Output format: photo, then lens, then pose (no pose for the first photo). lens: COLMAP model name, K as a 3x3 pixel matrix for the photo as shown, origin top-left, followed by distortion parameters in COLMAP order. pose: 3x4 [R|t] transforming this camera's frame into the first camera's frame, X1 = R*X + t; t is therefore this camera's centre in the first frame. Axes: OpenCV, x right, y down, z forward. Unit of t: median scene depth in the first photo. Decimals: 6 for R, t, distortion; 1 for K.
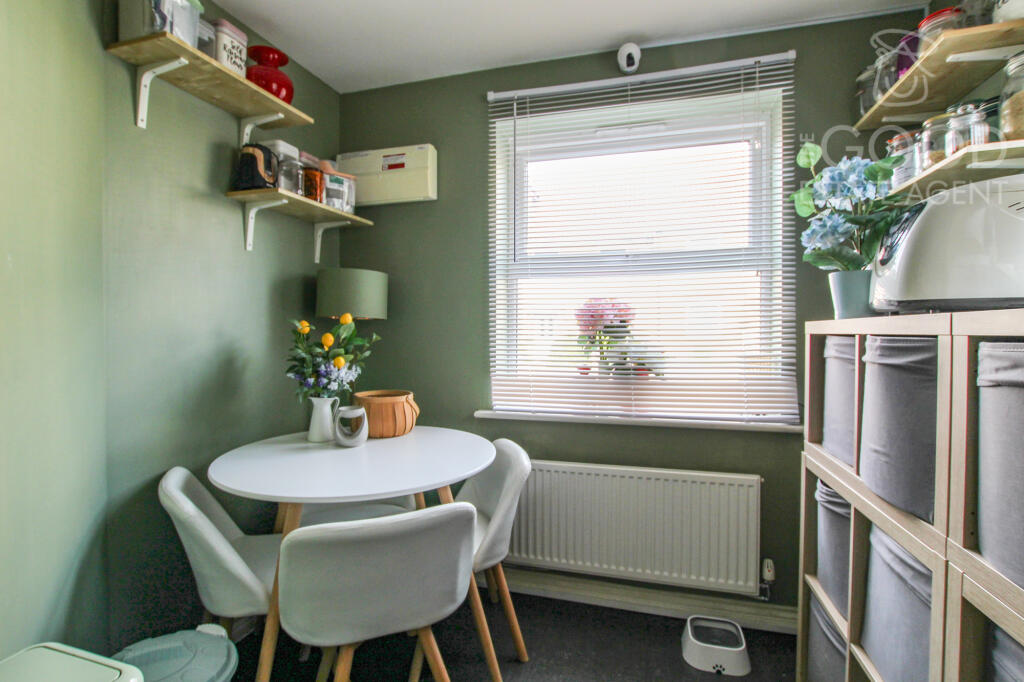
lens RADIAL K [[477.3, 0, 513.5], [0, 477.3, 338.4], [0, 0, 1]] dist [-0.028423, 0.000099]
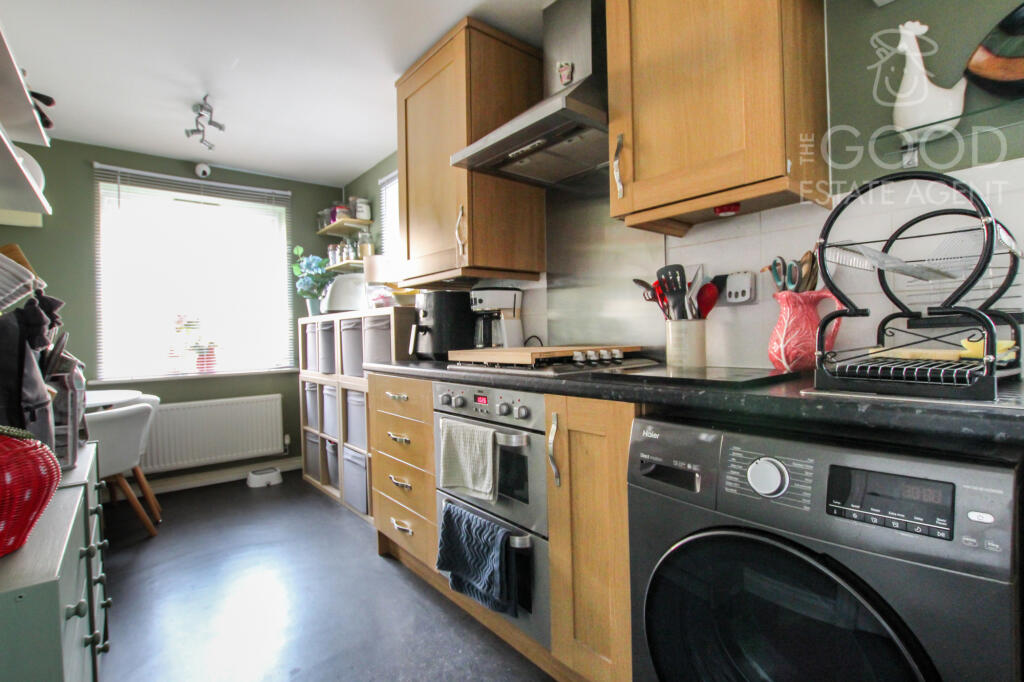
lens RADIAL K [[477.3, 0, 512.5], [0, 477.3, 341.1], [0, 0, 1]] dist [-0.028423, 0.000099]
pose [[0.556635, -0.023901, 0.830413, -0.789504], [0.036062, 0.999339, 0.004590, 0.108688], [-0.829974, 0.027391, 0.557129, -1.254905]]
